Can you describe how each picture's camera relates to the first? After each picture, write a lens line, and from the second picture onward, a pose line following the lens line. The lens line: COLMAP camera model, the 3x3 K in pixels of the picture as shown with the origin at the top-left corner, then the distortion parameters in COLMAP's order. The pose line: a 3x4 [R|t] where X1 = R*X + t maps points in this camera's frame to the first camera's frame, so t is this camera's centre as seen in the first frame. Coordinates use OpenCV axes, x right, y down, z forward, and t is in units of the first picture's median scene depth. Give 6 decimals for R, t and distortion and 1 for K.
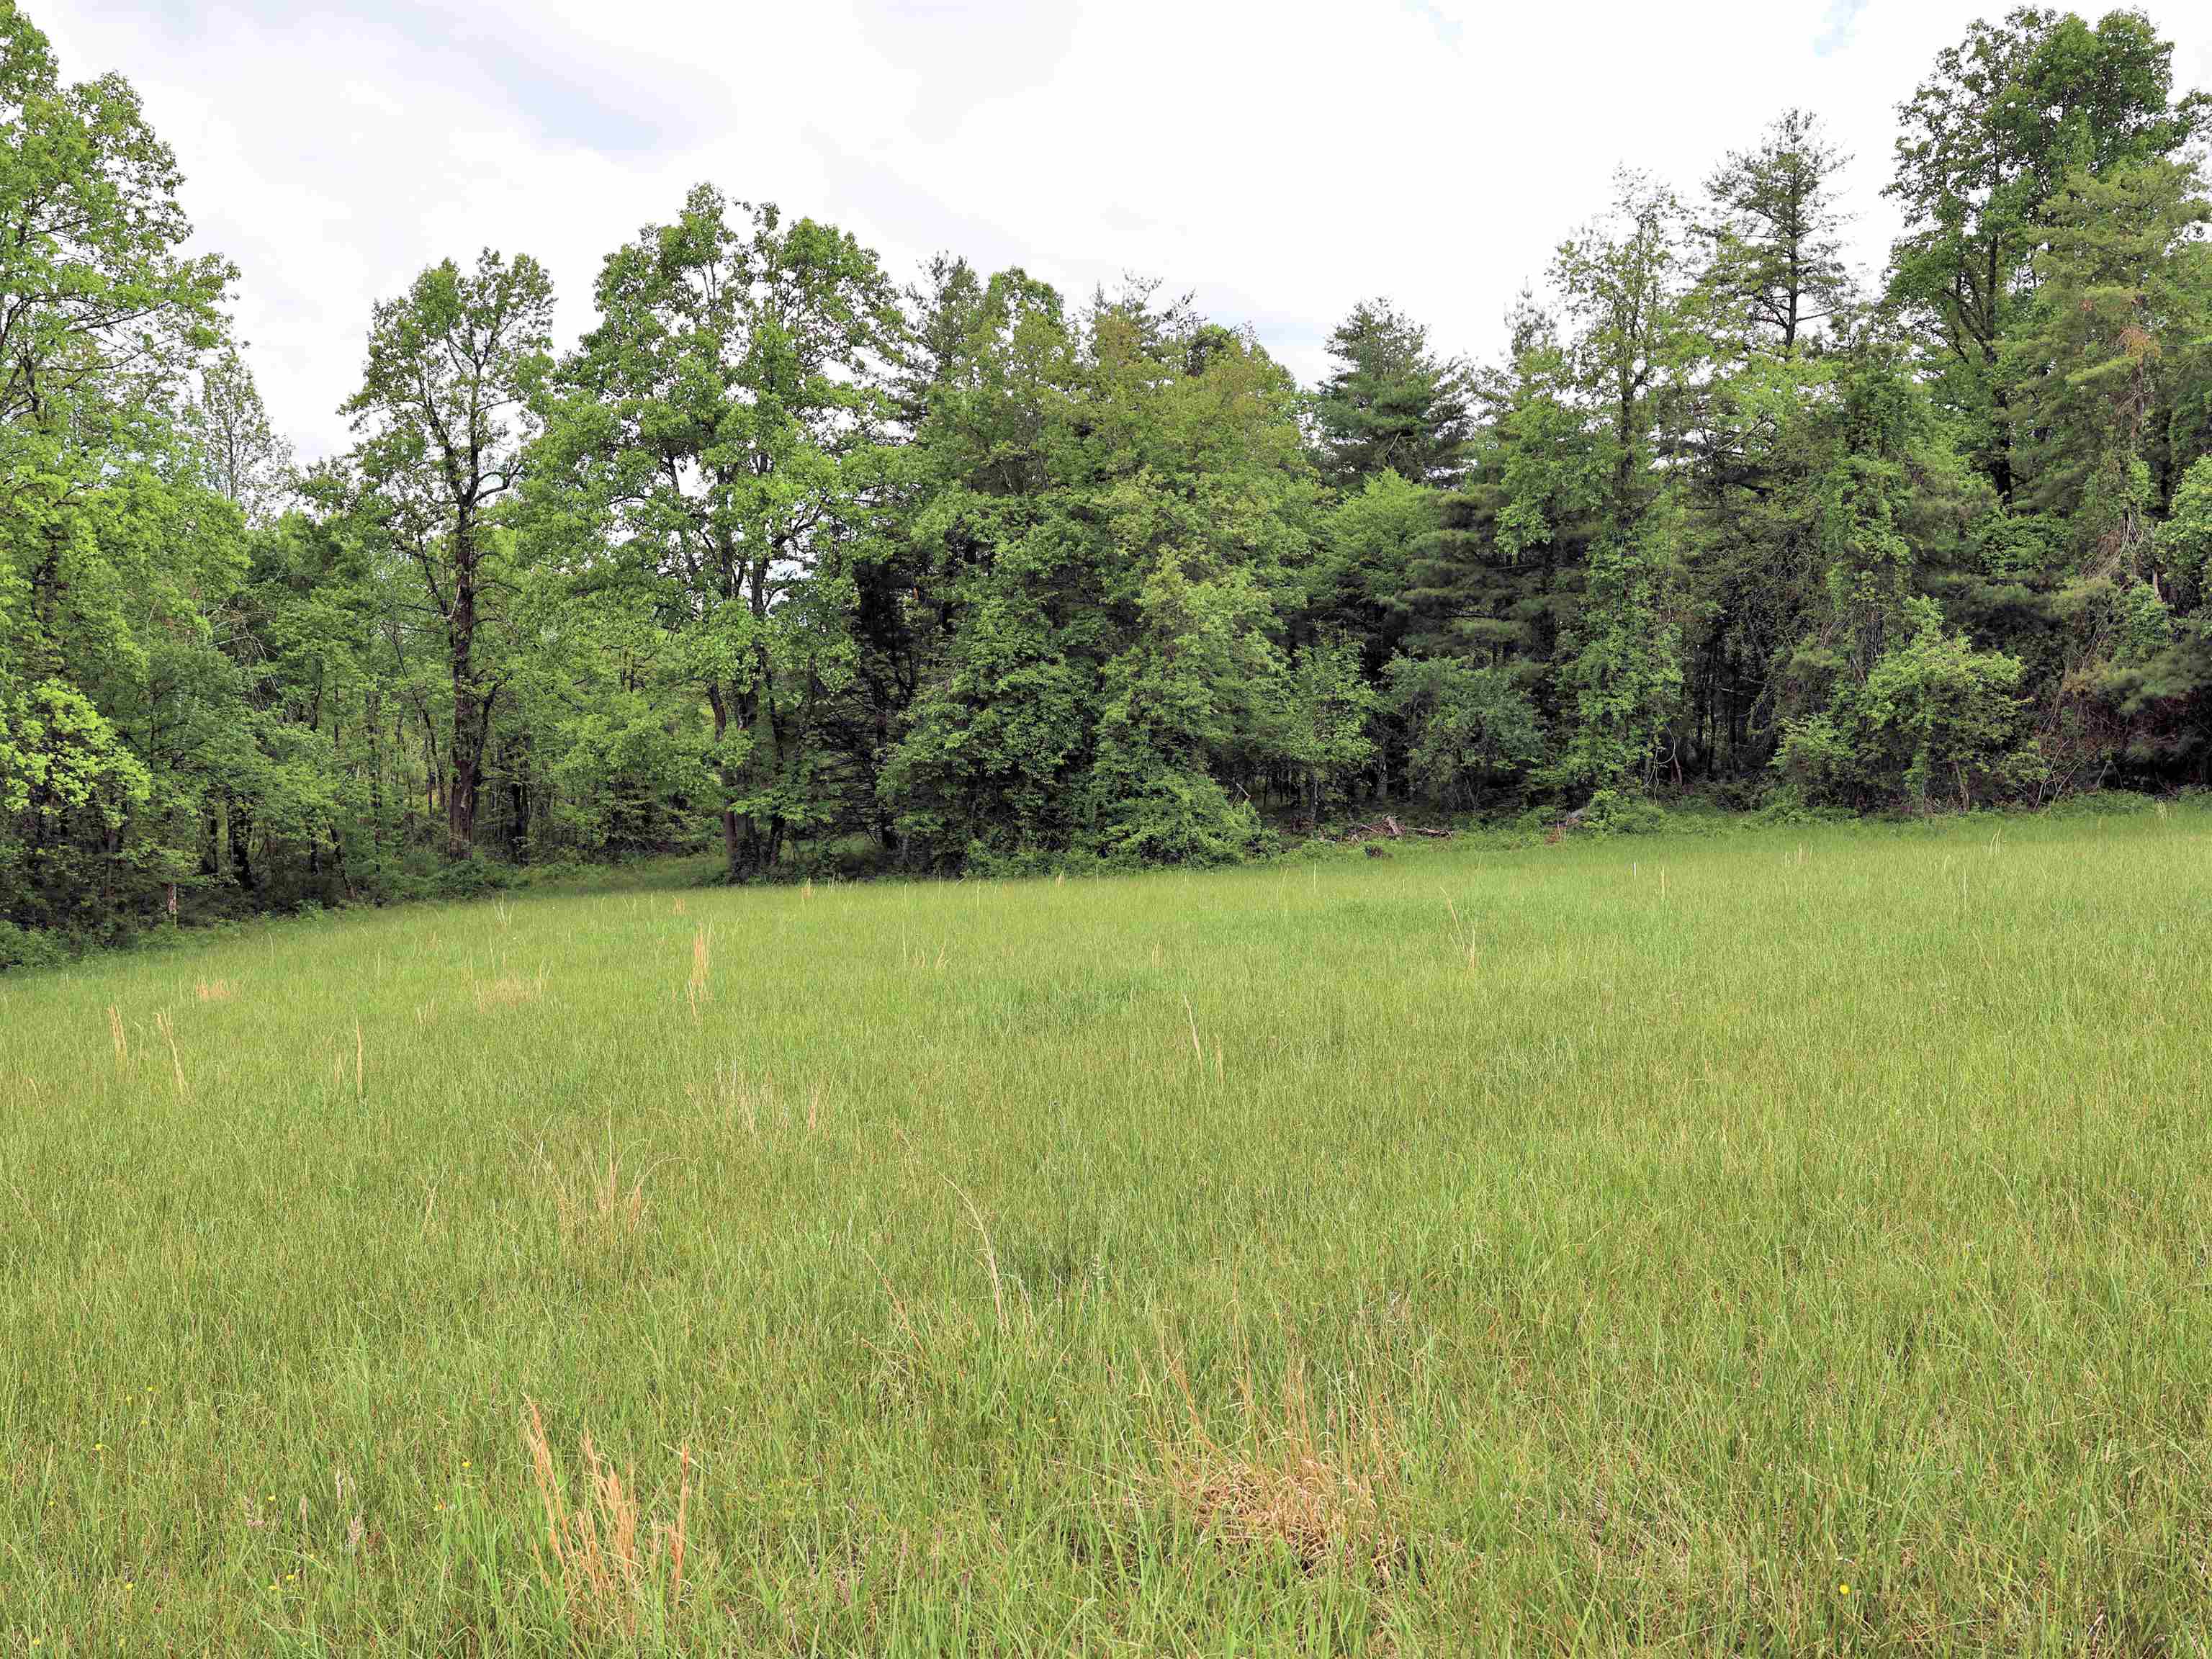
lens RADIAL K [[1721.1, 0, 1082.4], [0, 1721.1, 833.0], [0, 0, 1]] dist [-0.102288, 0.088434]
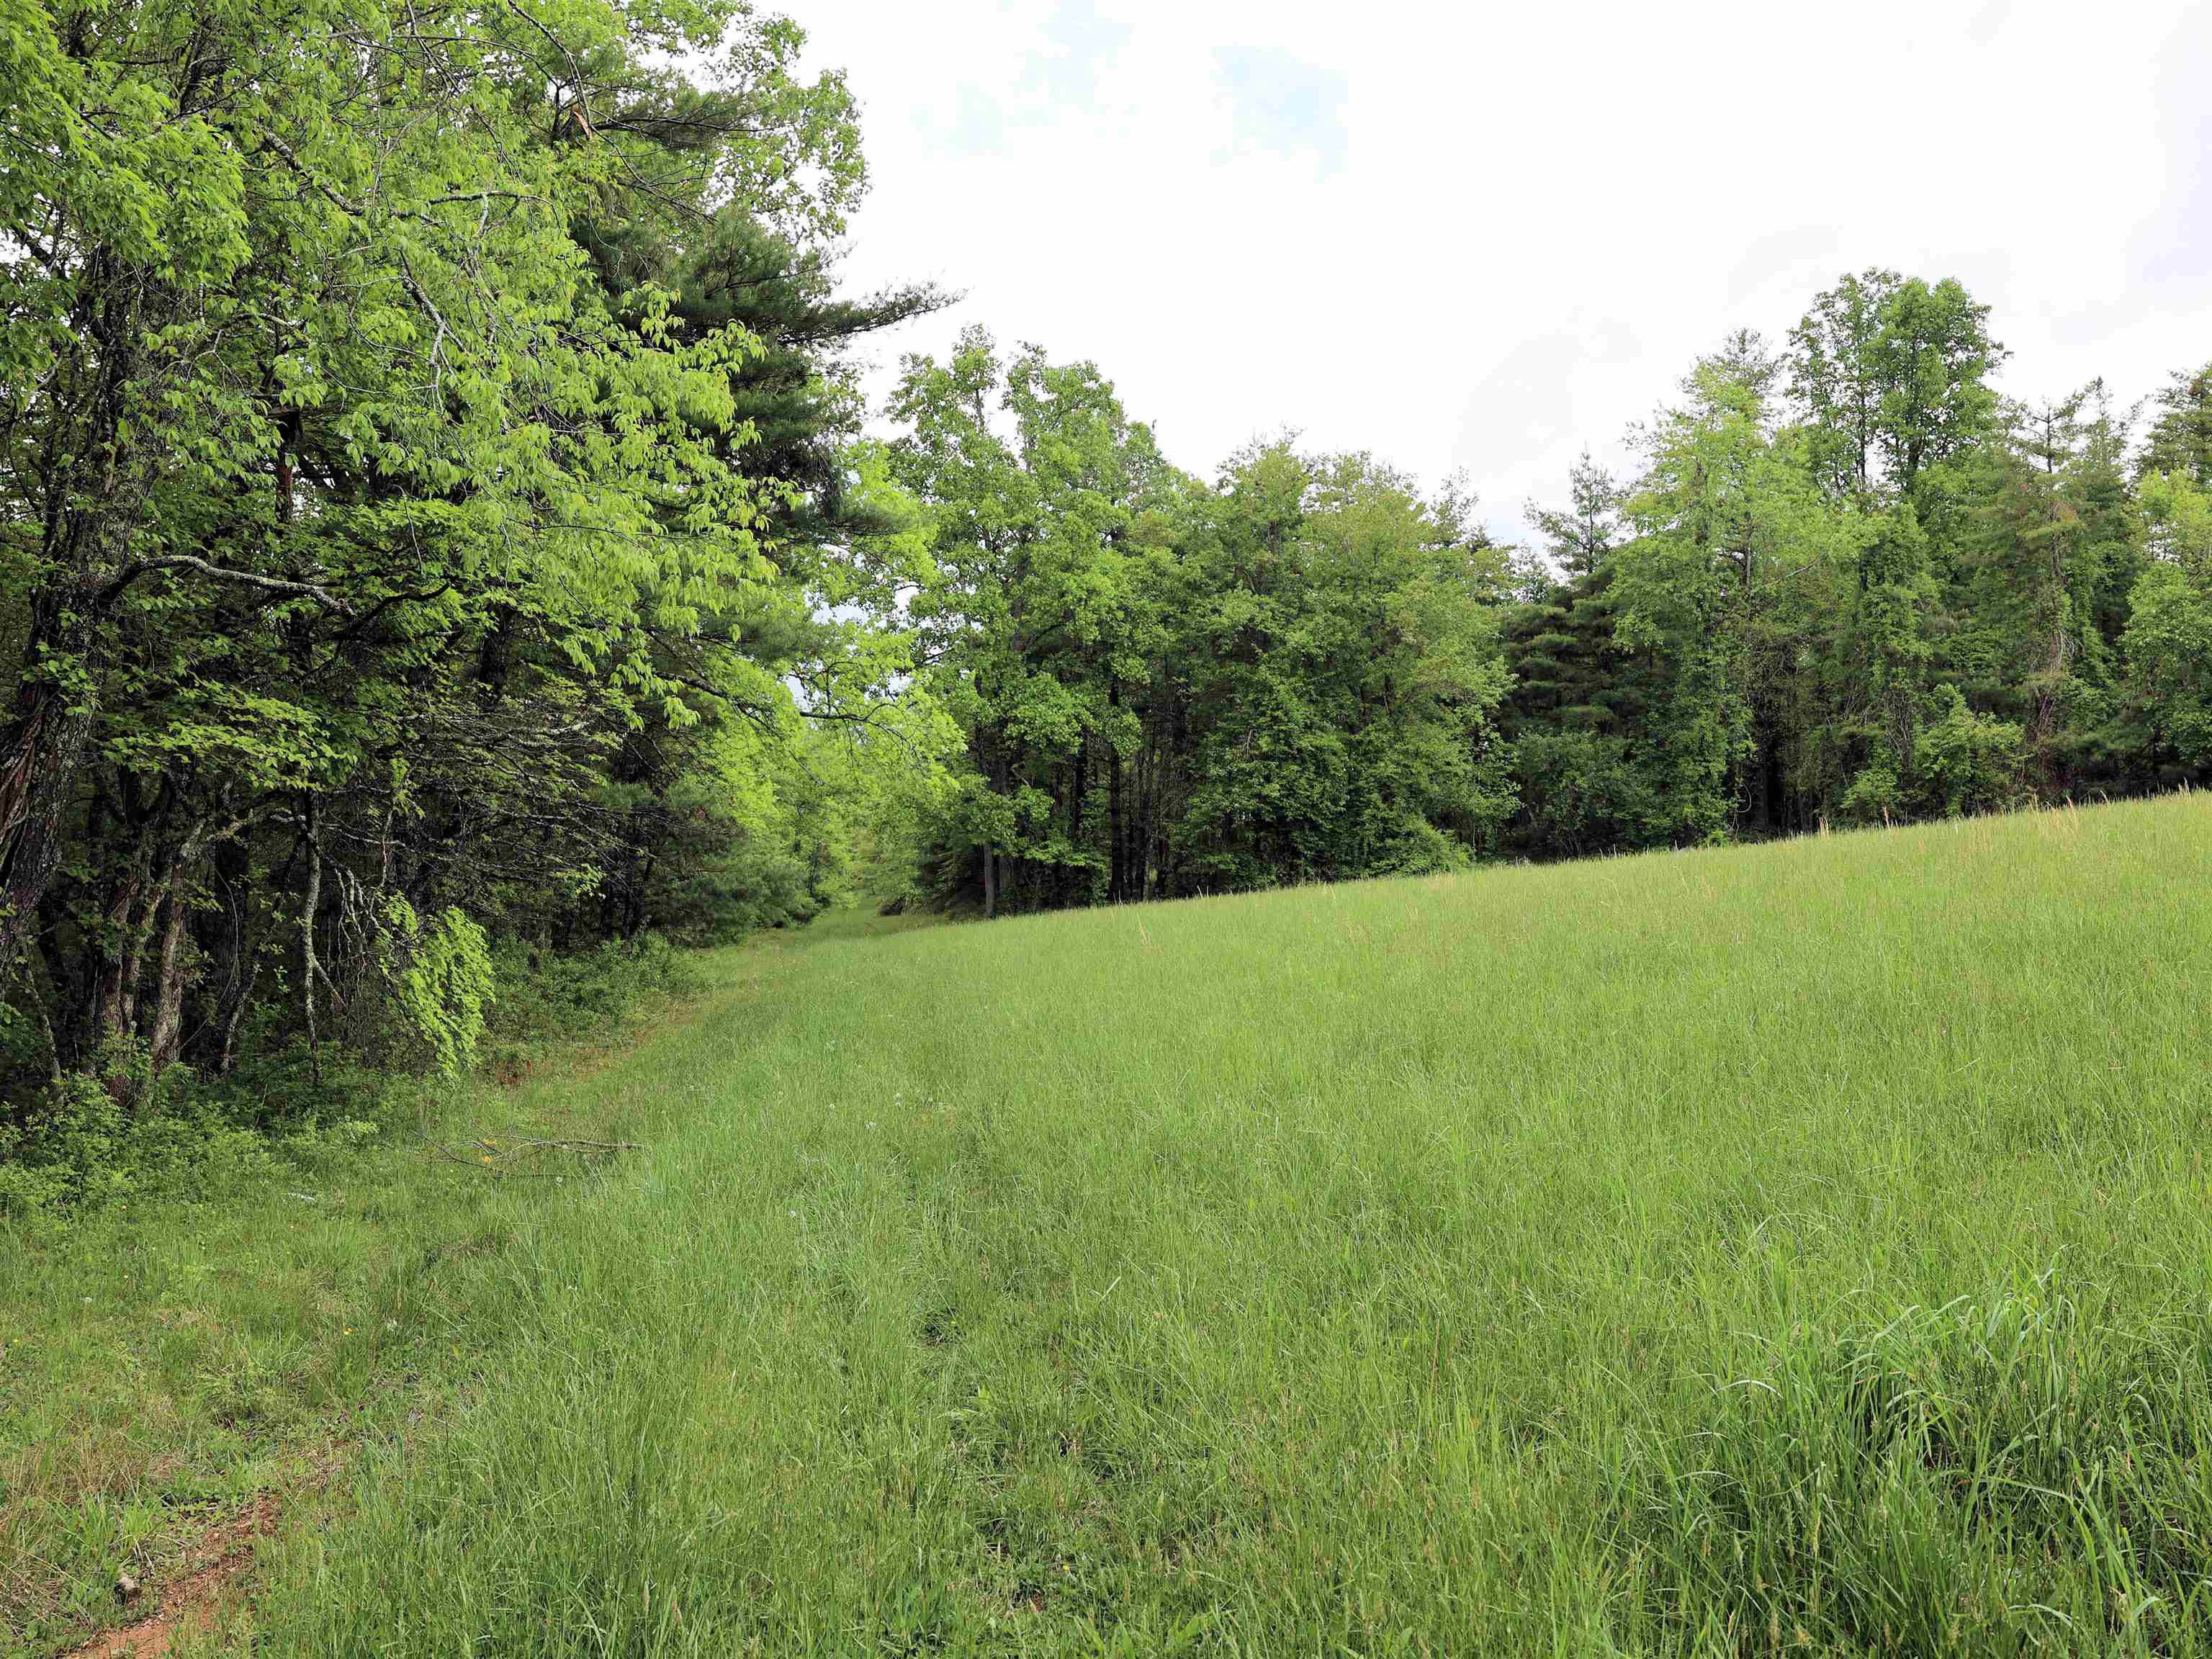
lens RADIAL K [[1721.1, 0, 1110.9], [0, 1721.1, 835.2], [0, 0, 1]] dist [-0.102288, 0.088434]
pose [[0.963278, -0.006236, 0.268432, -0.497037], [0.027476, 0.996772, -0.075442, 0.064767], [-0.267095, 0.080048, 0.960340, -0.138615]]
